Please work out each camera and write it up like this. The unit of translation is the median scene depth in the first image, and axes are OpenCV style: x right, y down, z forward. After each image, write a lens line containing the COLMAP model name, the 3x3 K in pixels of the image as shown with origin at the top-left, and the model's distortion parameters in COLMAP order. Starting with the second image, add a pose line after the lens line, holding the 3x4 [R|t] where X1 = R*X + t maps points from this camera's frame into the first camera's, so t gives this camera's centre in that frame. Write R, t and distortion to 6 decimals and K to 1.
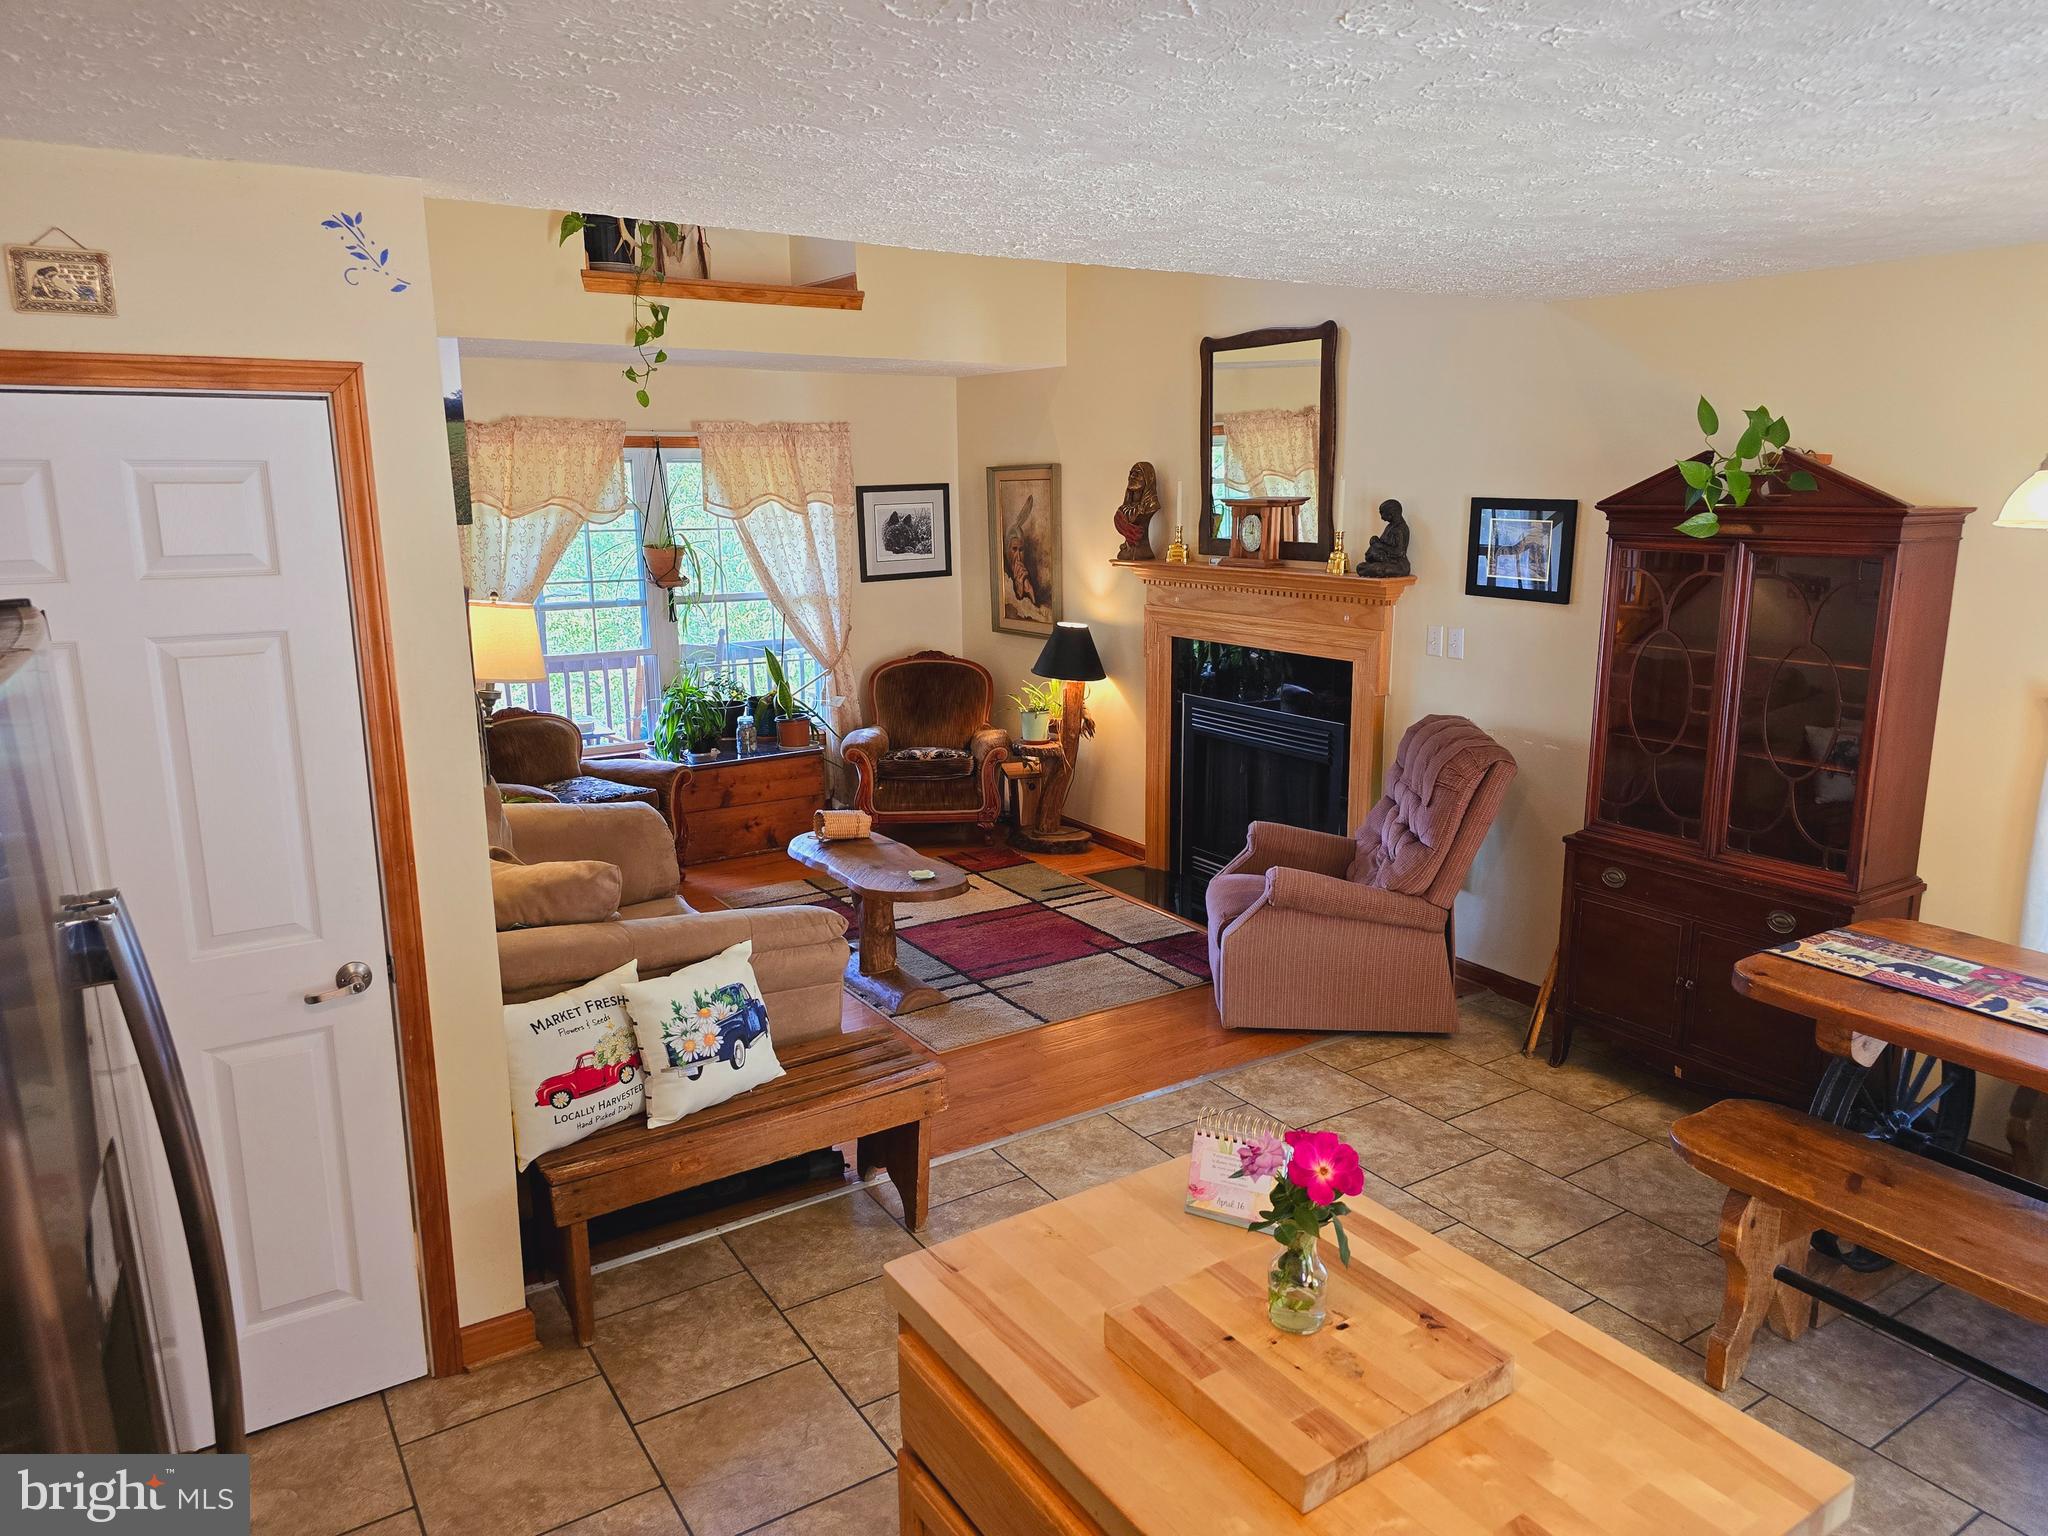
lens RADIAL K [[1379.7, 0, 1046.7], [0, 1379.7, 763.7], [0, 0, 1]] dist [0.062681, -0.060926]
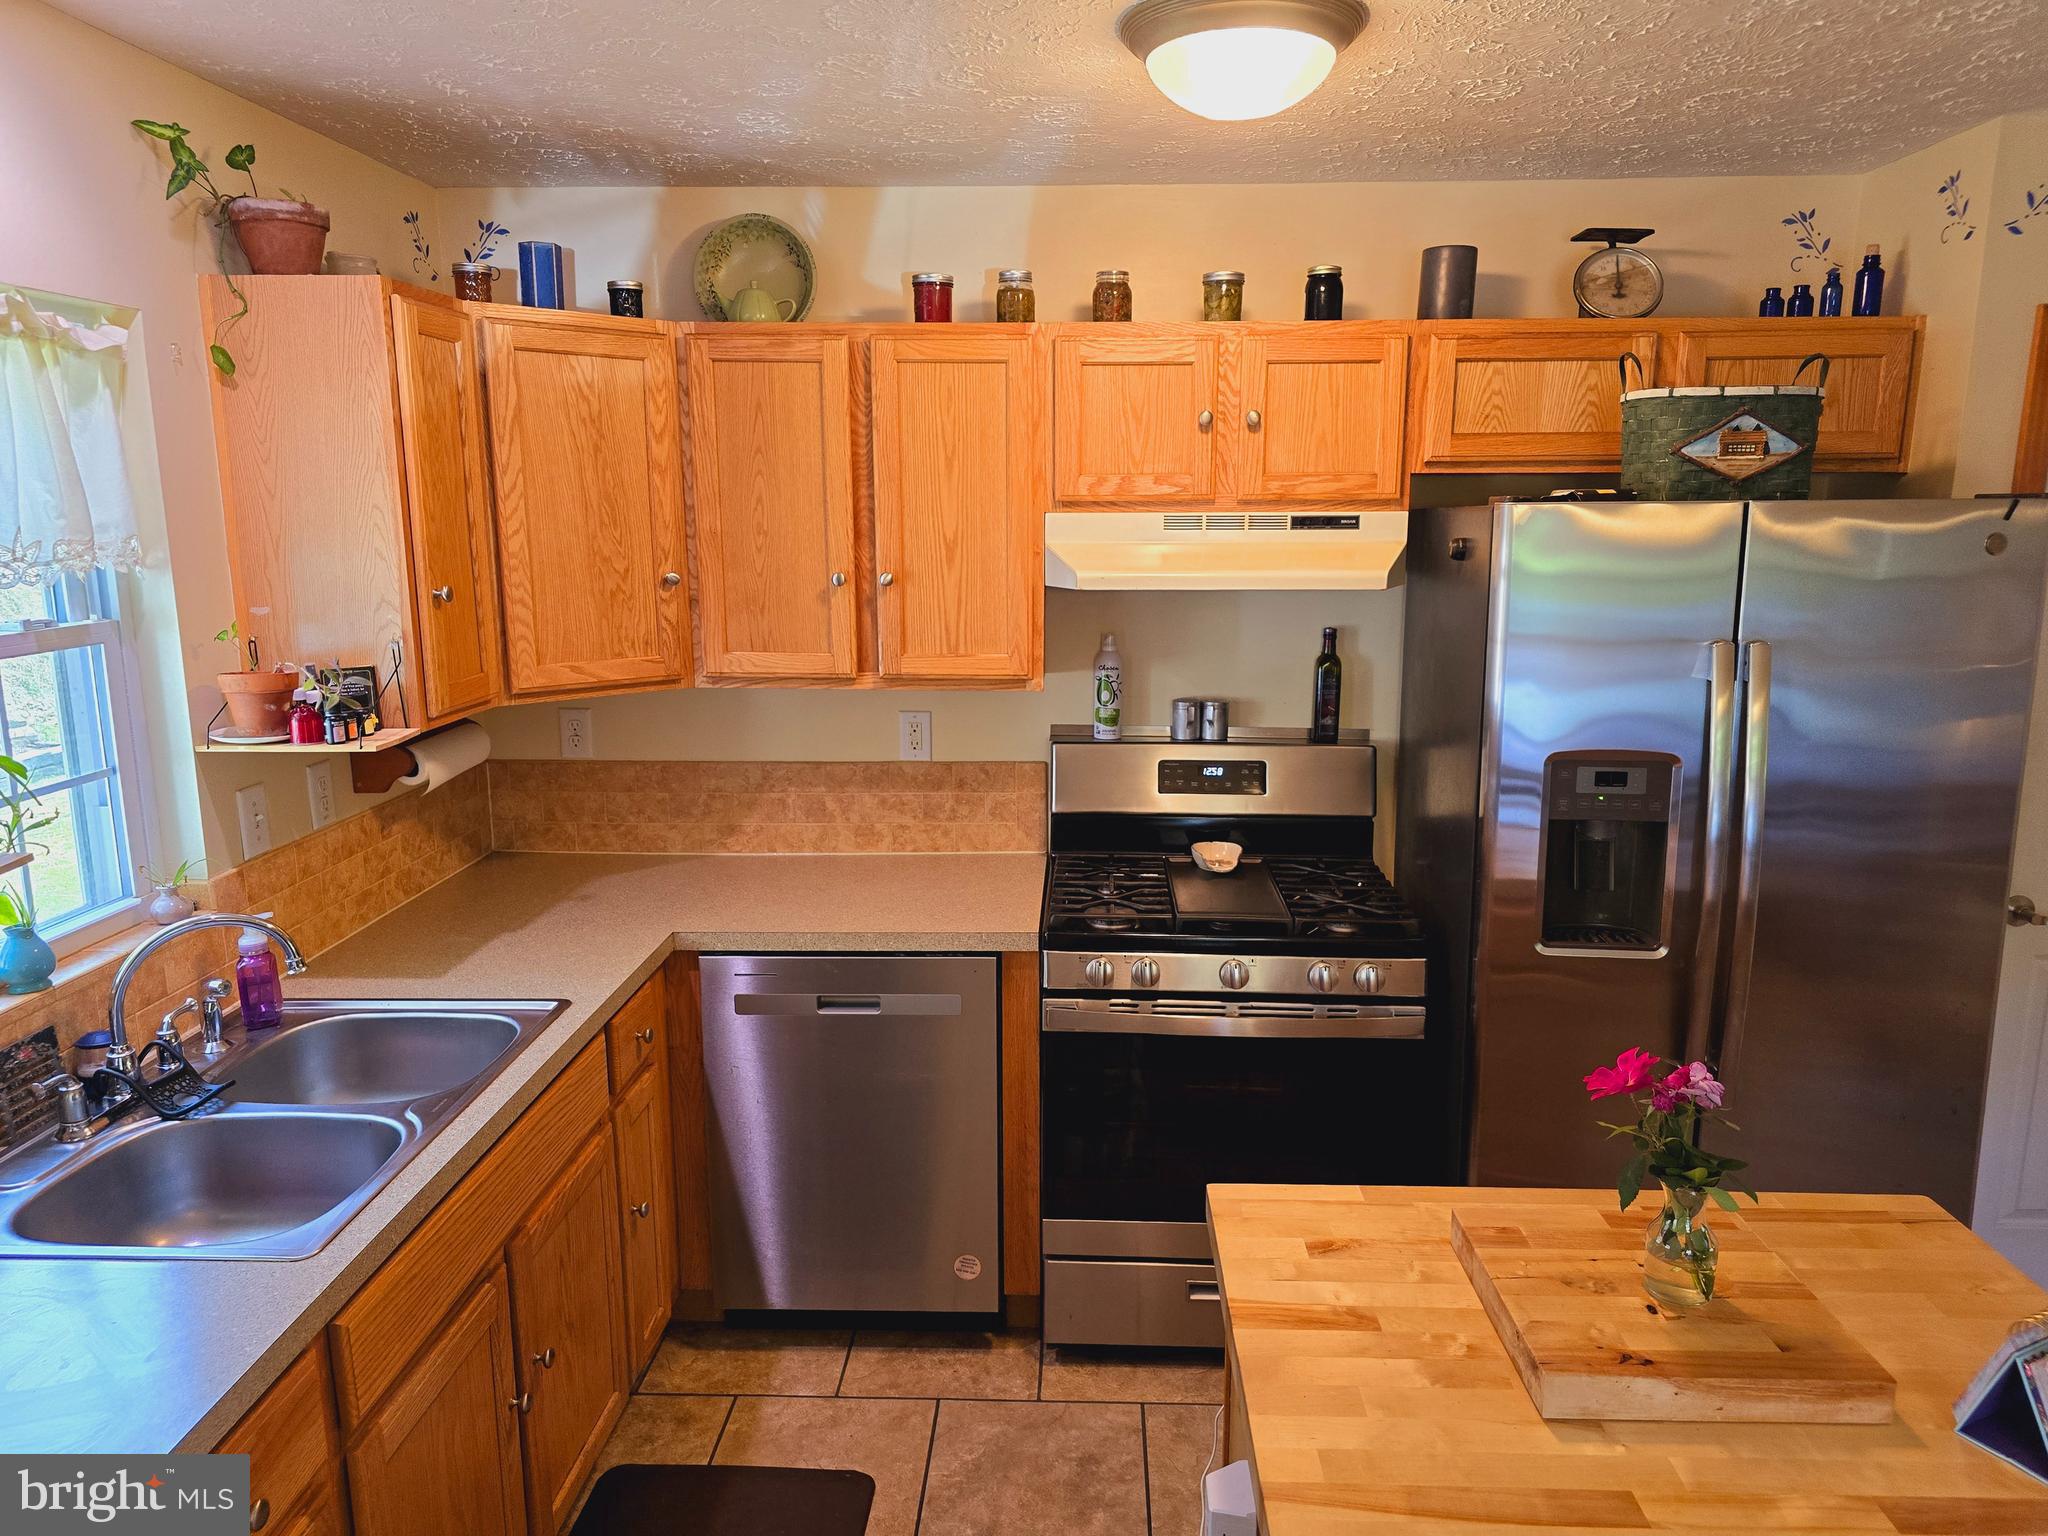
lens RADIAL K [[1379.7, 0, 1044.6], [0, 1379.7, 772.2], [0, 0, 1]] dist [0.062681, -0.060926]
pose [[-0.576891, 0.163228, -0.800346, 0.267190], [-0.166191, 0.935880, 0.310661, -0.031531], [0.799736, 0.312228, -0.512773, 0.254846]]
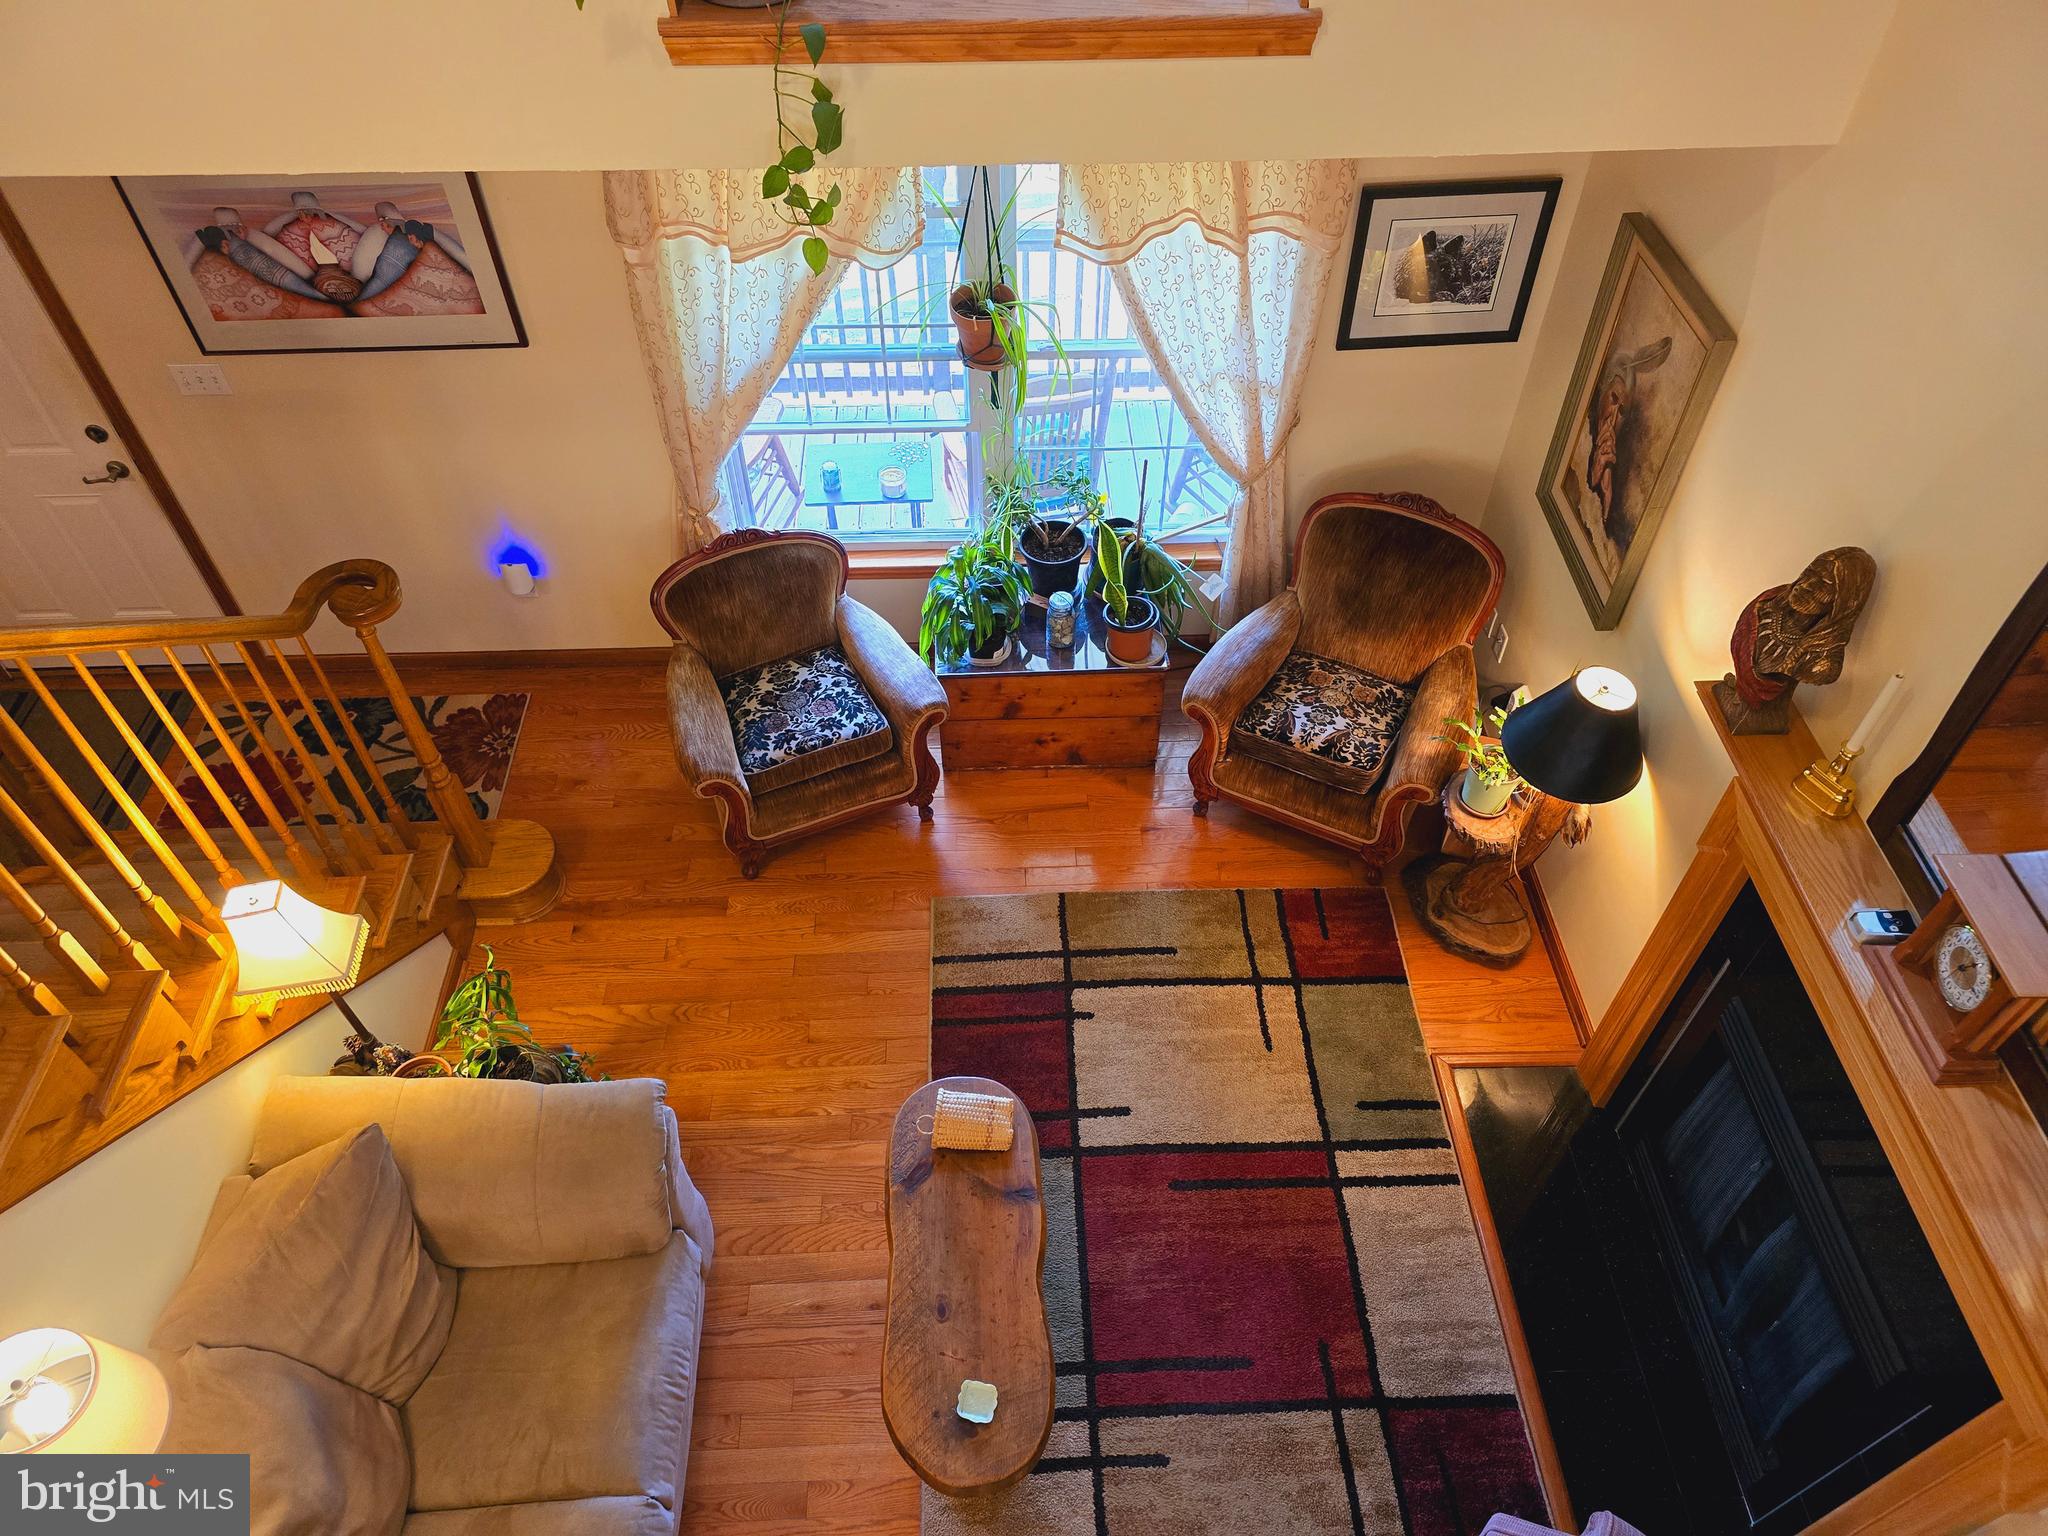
lens RADIAL K [[1379.7, 0, 1028.0], [0, 1379.7, 778.9], [0, 0, 1]] dist [0.062681, -0.060926]
pose [[0.855979, 0.389570, -0.339903, 0.025856], [-0.109358, 0.778992, 0.617423, -0.404133], [0.505312, -0.491331, 0.709404, 0.534492]]
